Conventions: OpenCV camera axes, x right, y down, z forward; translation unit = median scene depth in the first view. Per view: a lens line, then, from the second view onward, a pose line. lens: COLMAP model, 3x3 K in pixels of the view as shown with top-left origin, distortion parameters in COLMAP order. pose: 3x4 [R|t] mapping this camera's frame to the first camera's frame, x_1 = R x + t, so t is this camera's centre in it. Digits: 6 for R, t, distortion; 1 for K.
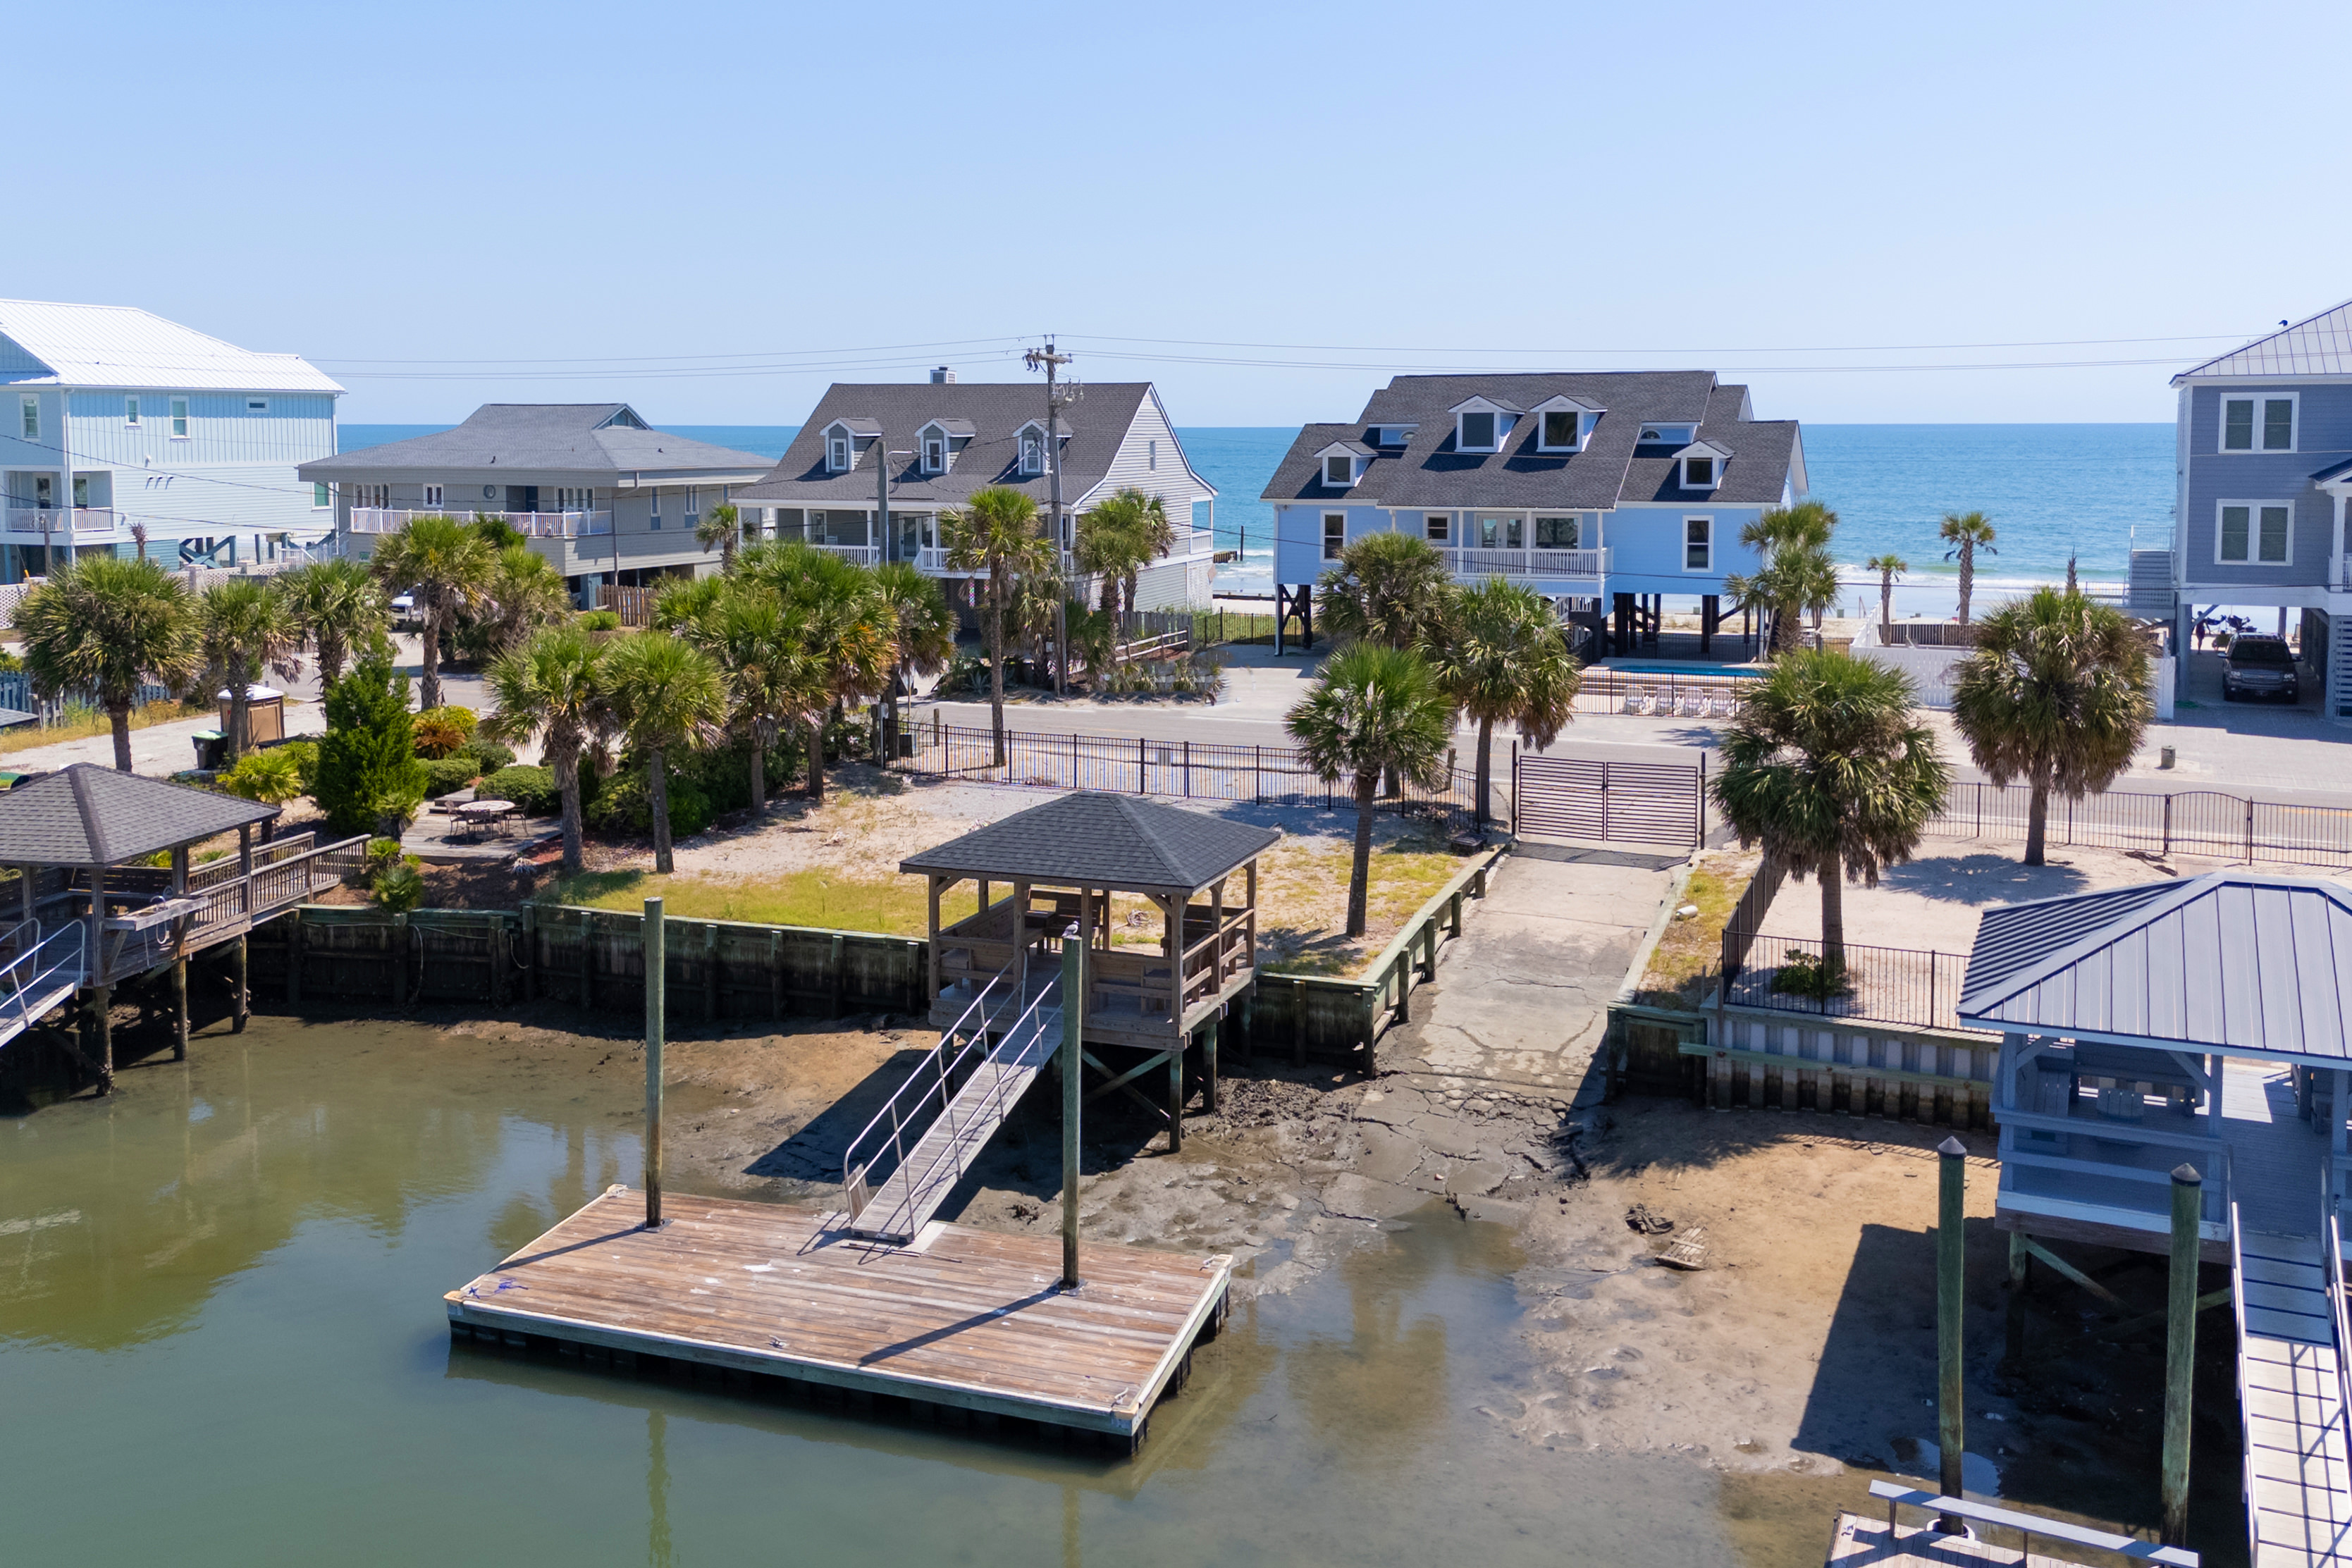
lens RADIAL K [[2095.6, 0, 1202.3], [0, 2095.6, 577.0], [0, 0, 1]] dist [0.126921, -0.194692]
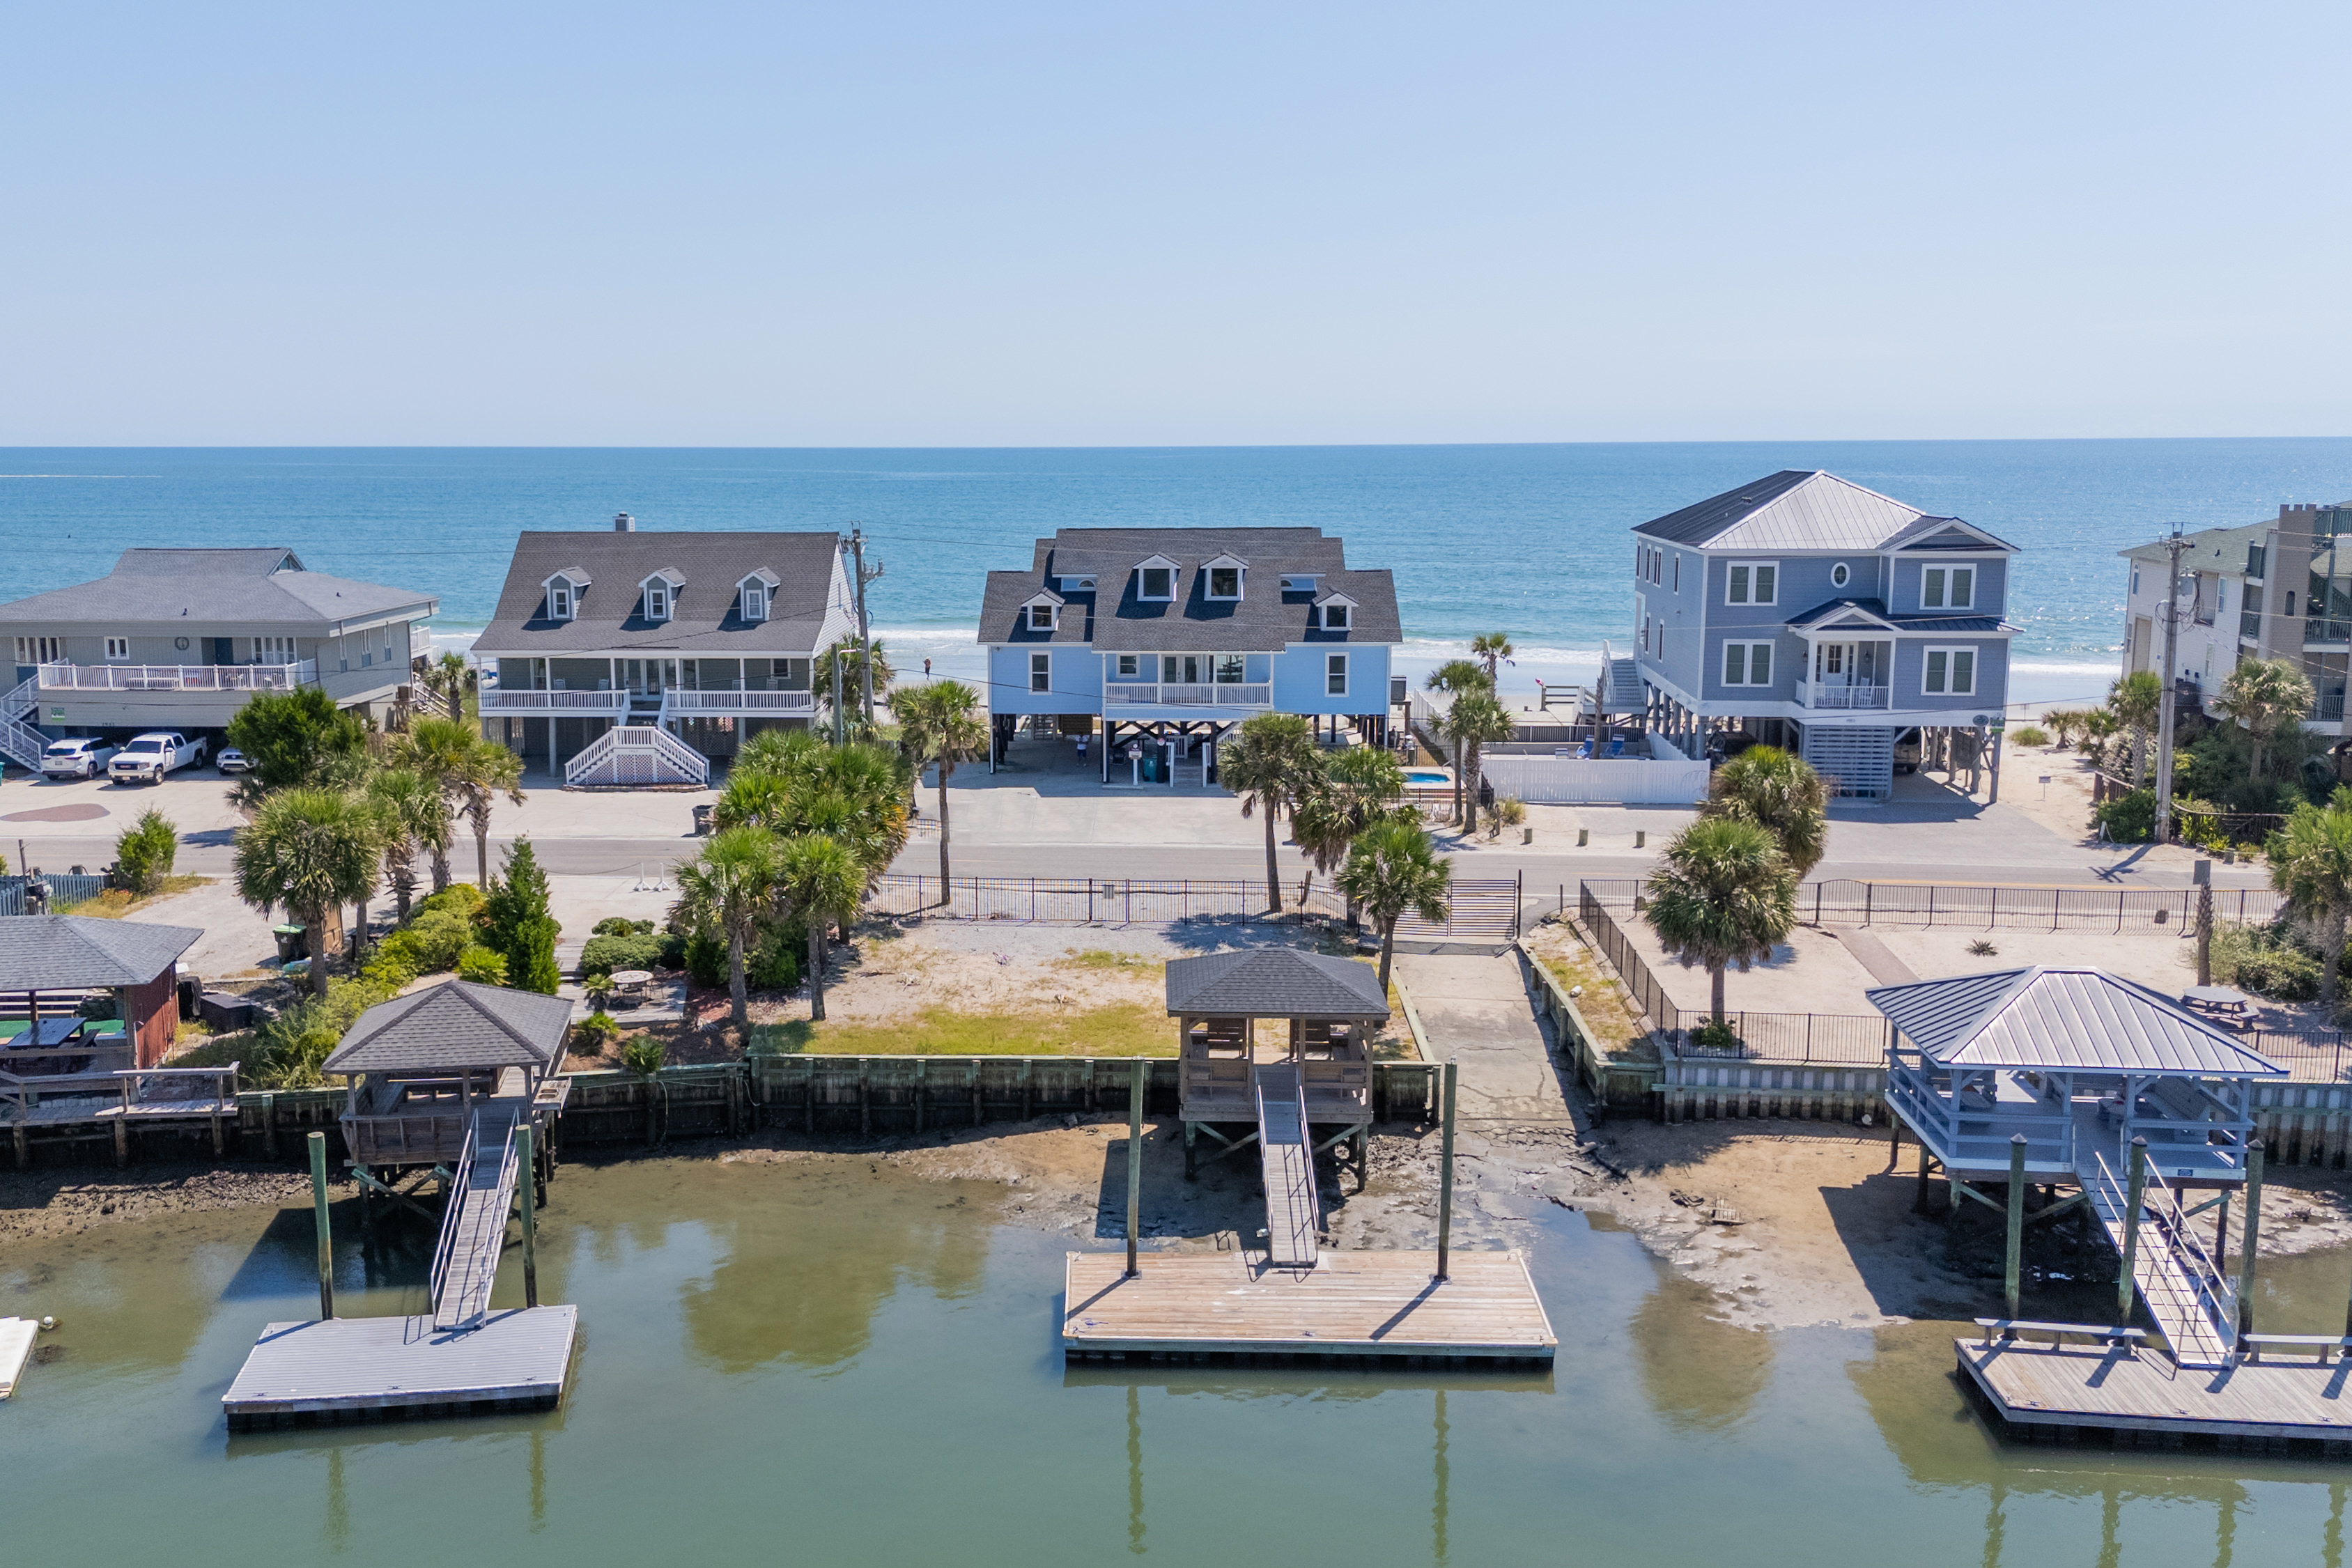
lens RADIAL K [[2125.3, 0, 1090.1], [0, 2125.3, 746.1], [0, 0, 1]] dist [0.202803, -0.400411]
pose [[0.946612, -0.047581, 0.318844, -0.547454], [0.023465, 0.996594, 0.079057, -0.134182], [-0.321519, -0.067354, 0.944505, -0.283121]]
